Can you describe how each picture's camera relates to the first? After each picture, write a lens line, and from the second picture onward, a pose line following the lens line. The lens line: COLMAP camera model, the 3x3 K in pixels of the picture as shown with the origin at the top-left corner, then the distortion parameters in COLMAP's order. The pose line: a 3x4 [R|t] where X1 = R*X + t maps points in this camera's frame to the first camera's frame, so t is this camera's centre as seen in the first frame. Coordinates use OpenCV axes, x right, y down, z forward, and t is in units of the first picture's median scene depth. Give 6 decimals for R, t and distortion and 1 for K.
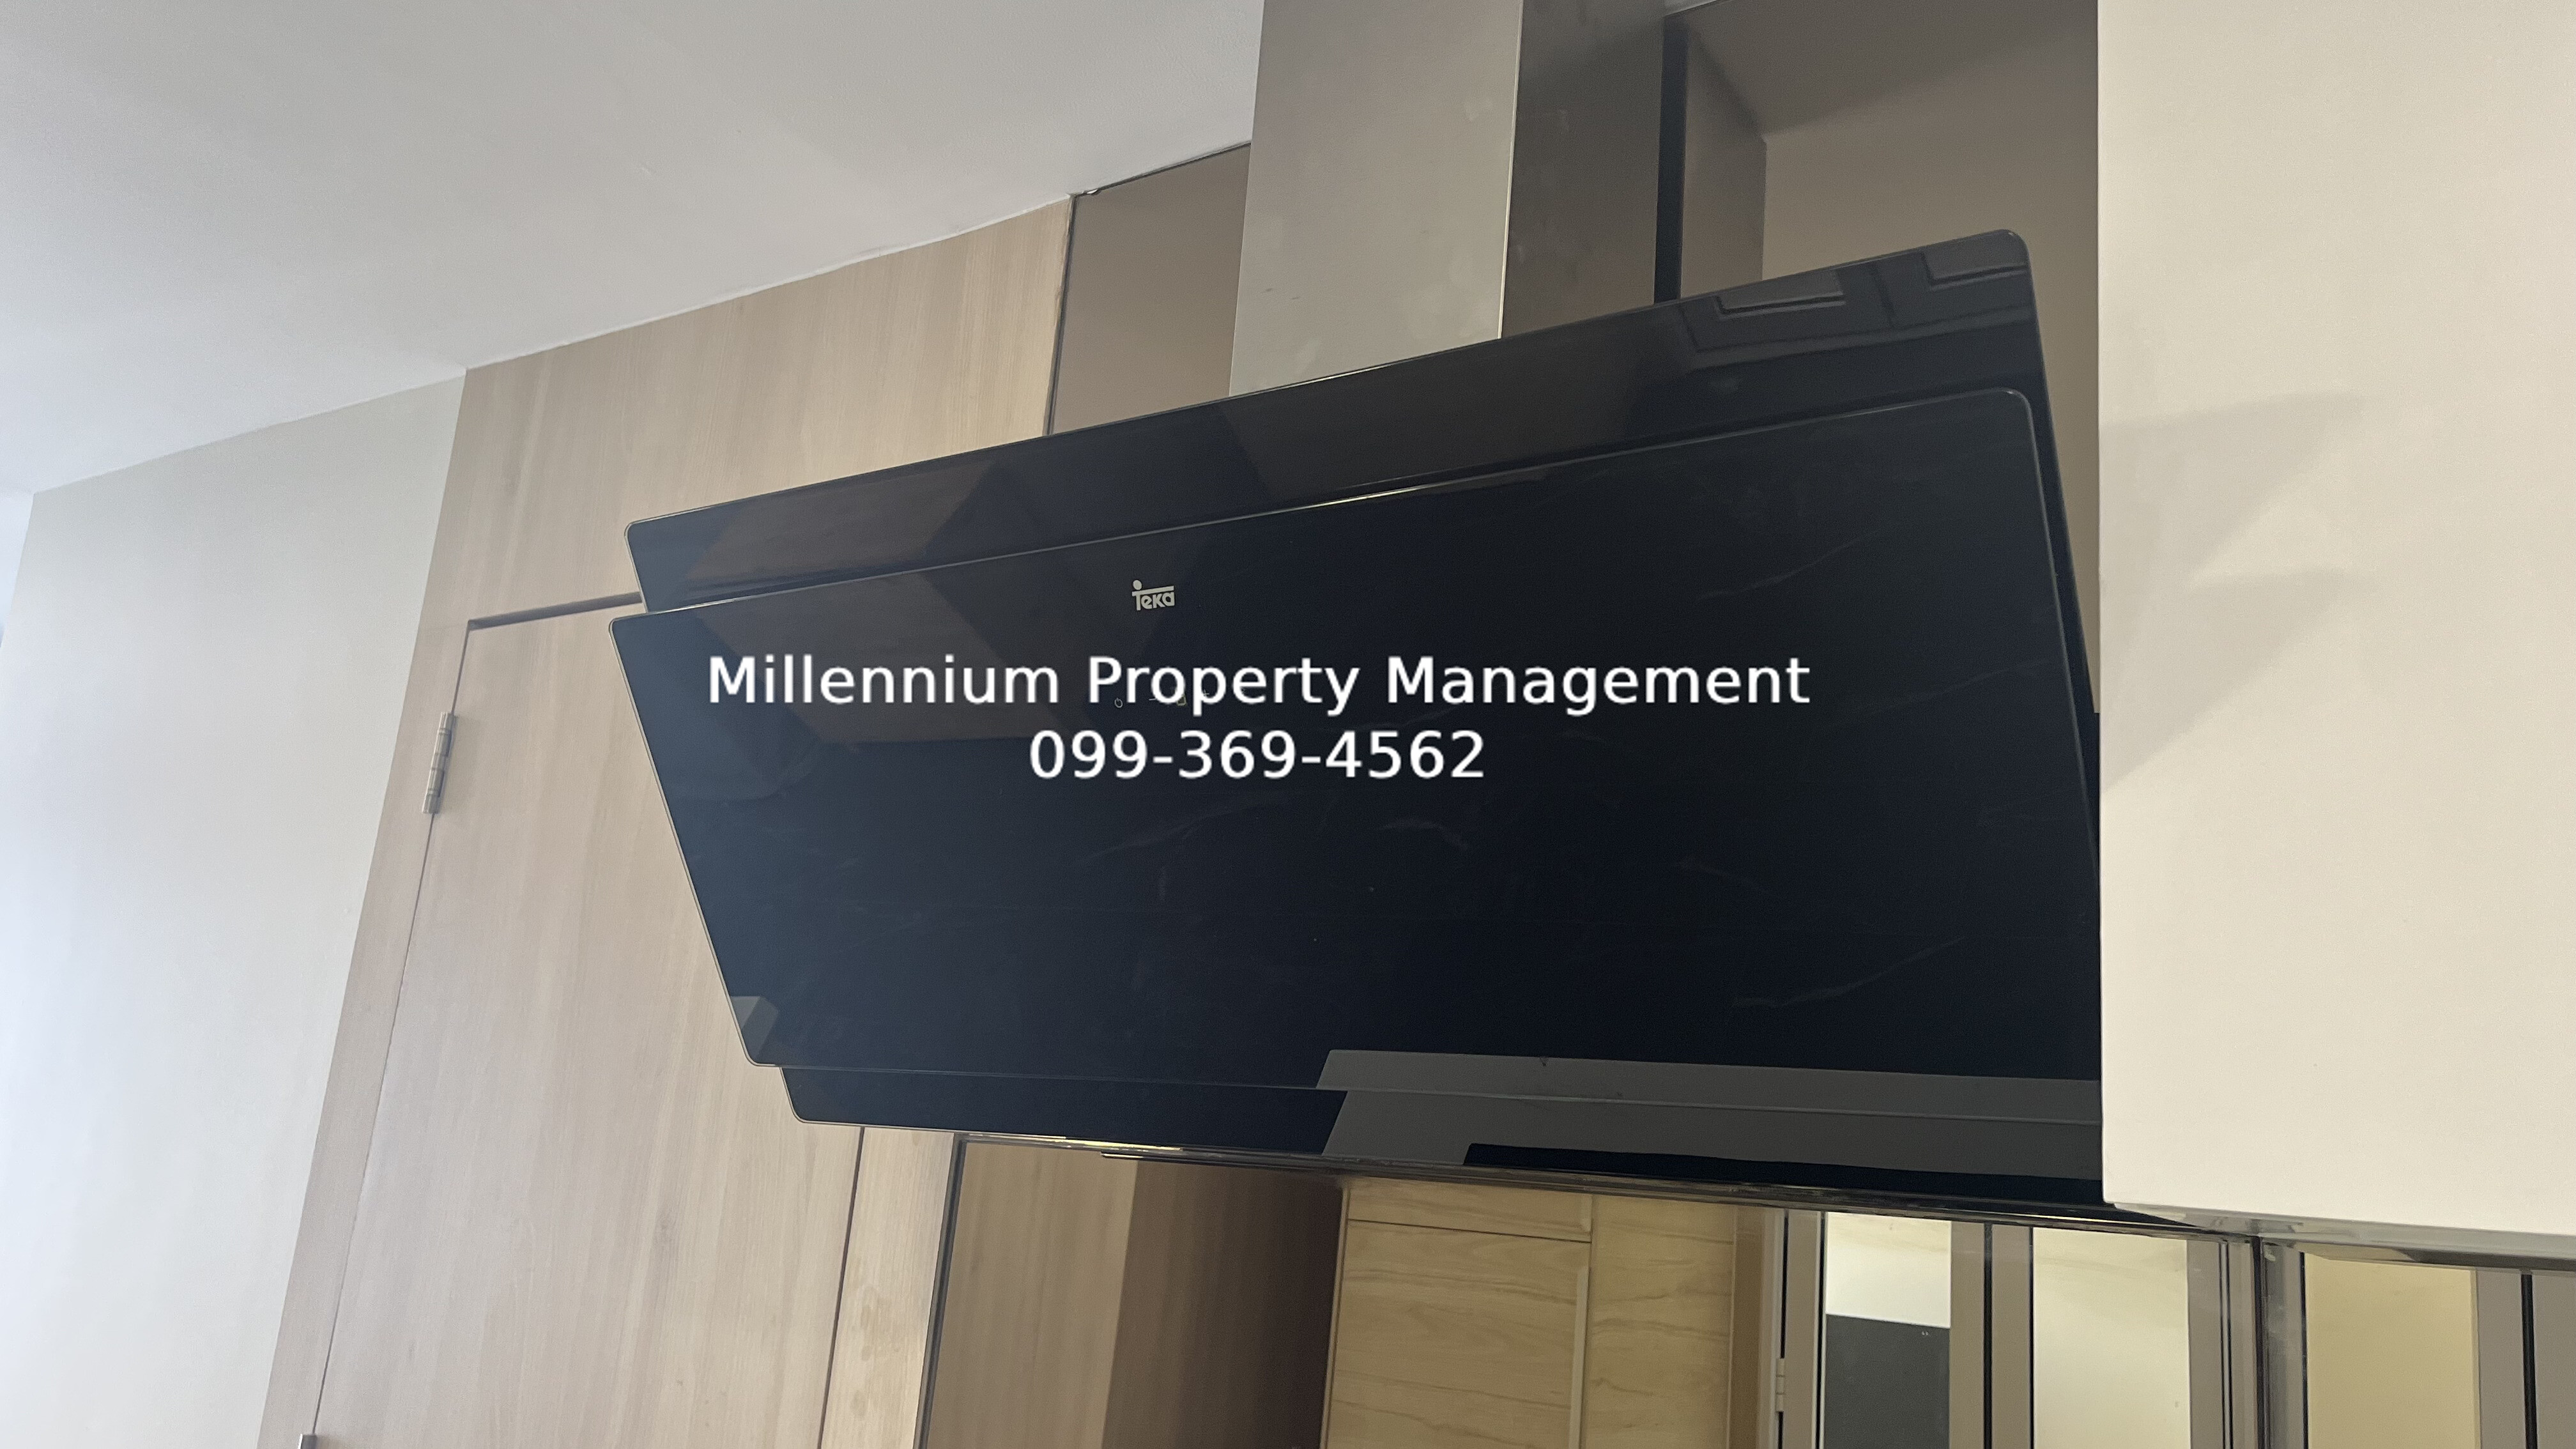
lens RADIAL K [[1993.8, 0, 1287.6], [0, 1993.8, 729.2], [0, 0, 1]] dist [0.001873, 0.000860]
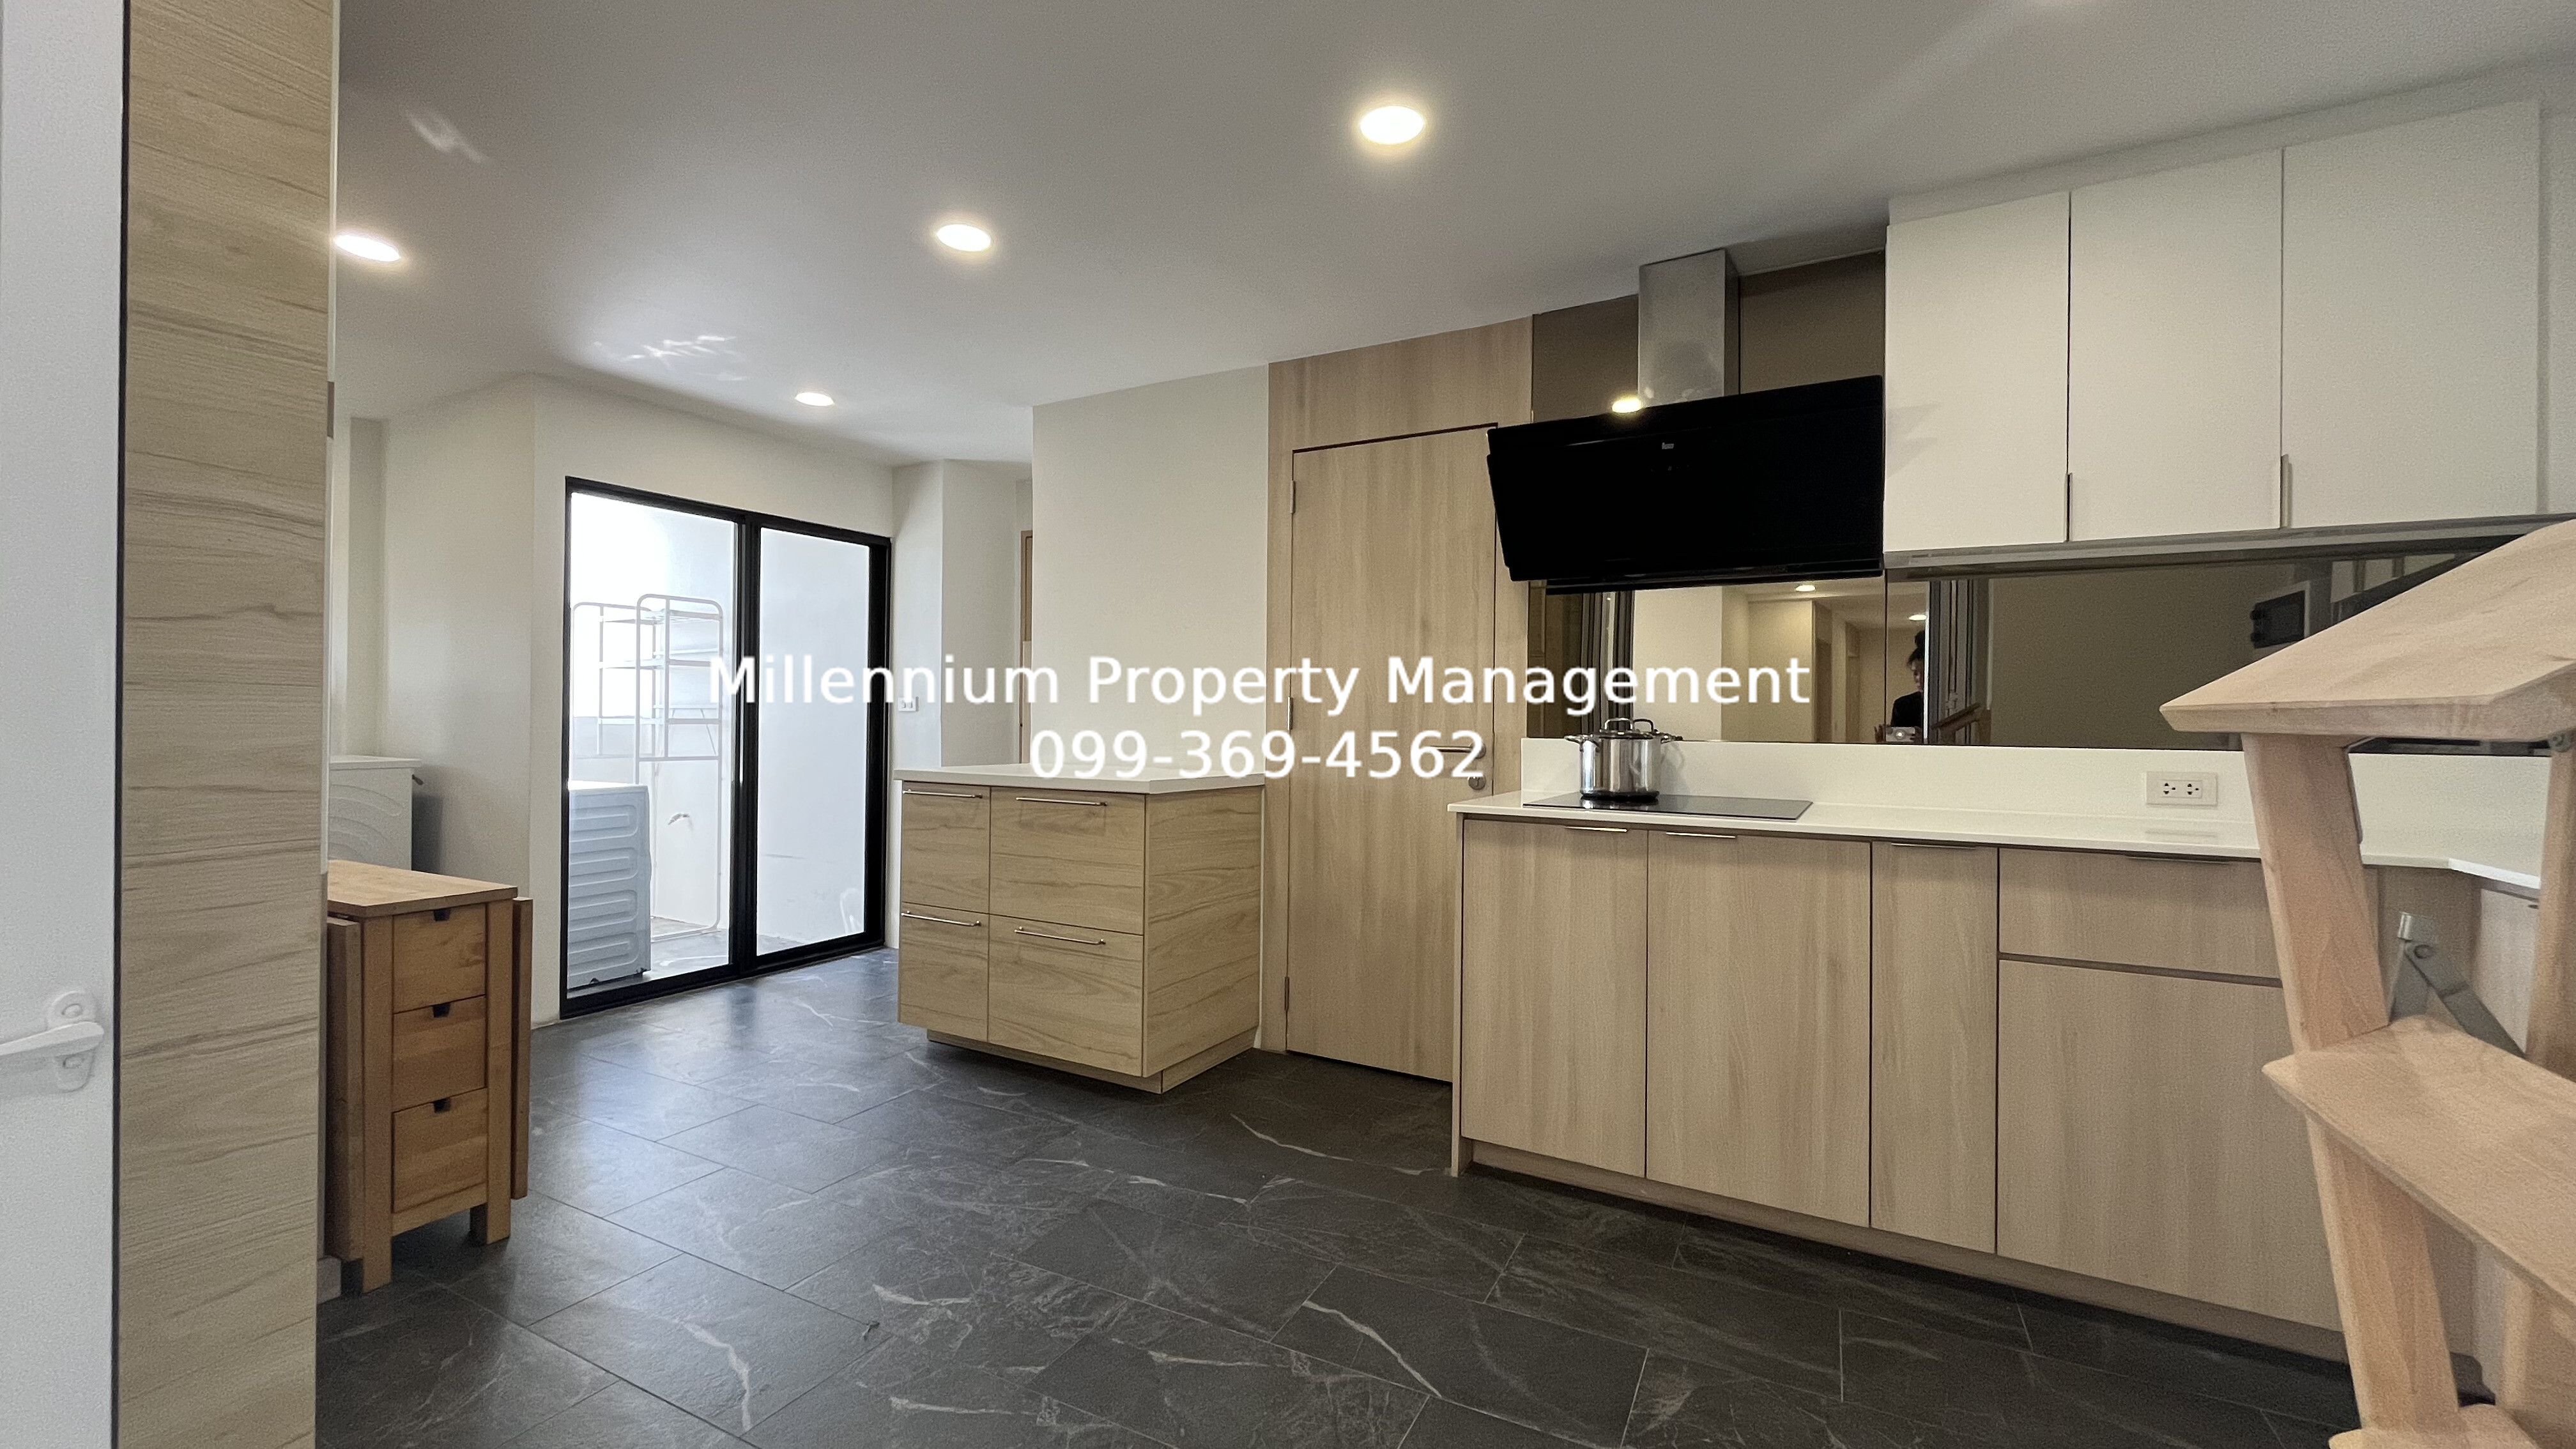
lens RADIAL K [[1057.2, 0, 1288.0], [0, 1057.2, 724.5], [0, 0, 1]] dist [0.001106, 0.000064]
pose [[0.991384, -0.076807, 0.106107, -0.655382], [0.049203, 0.969084, 0.241774, -0.041187], [-0.121396, -0.234470, 0.964514, -0.735523]]
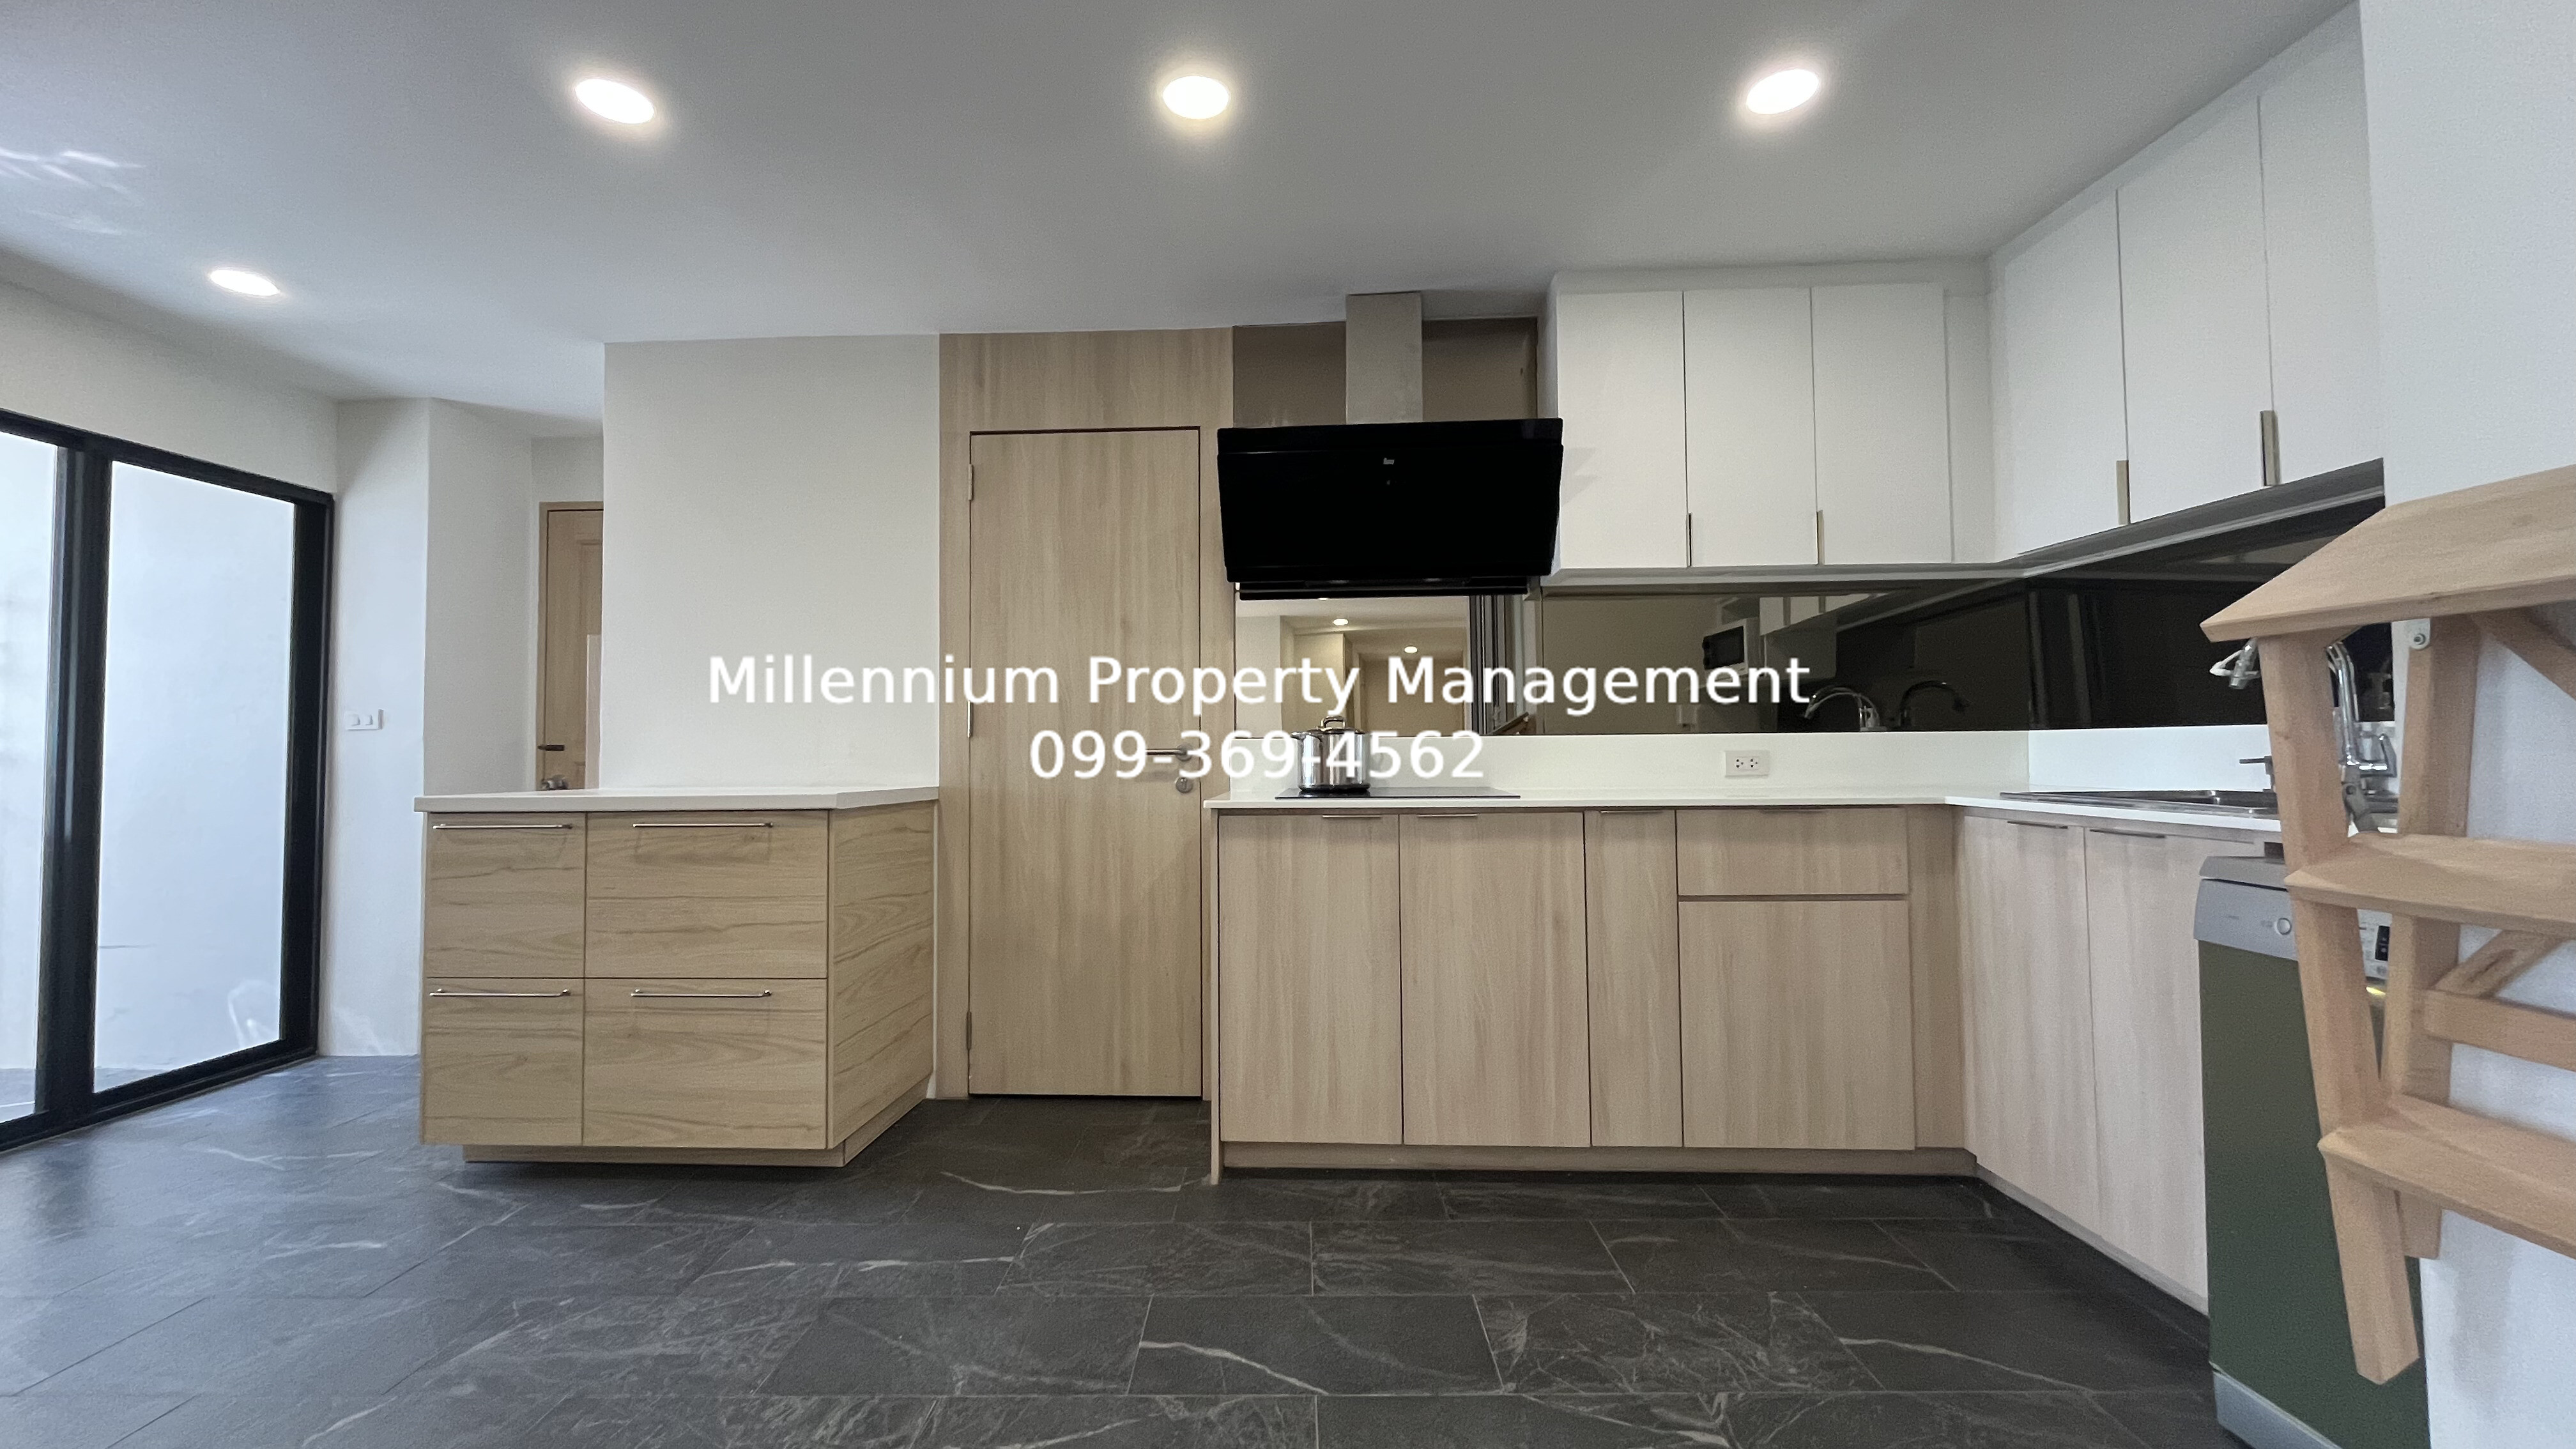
lens RADIAL K [[1053.4, 0, 1288.0], [0, 1053.4, 724.5], [0, 0, 1]] dist [0.000027, 0.000233]
pose [[0.832240, -0.079230, 0.548725, -0.936300], [-0.045673, 0.976574, 0.210278, 0.017370], [-0.552531, -0.200064, 0.809125, -0.591116]]
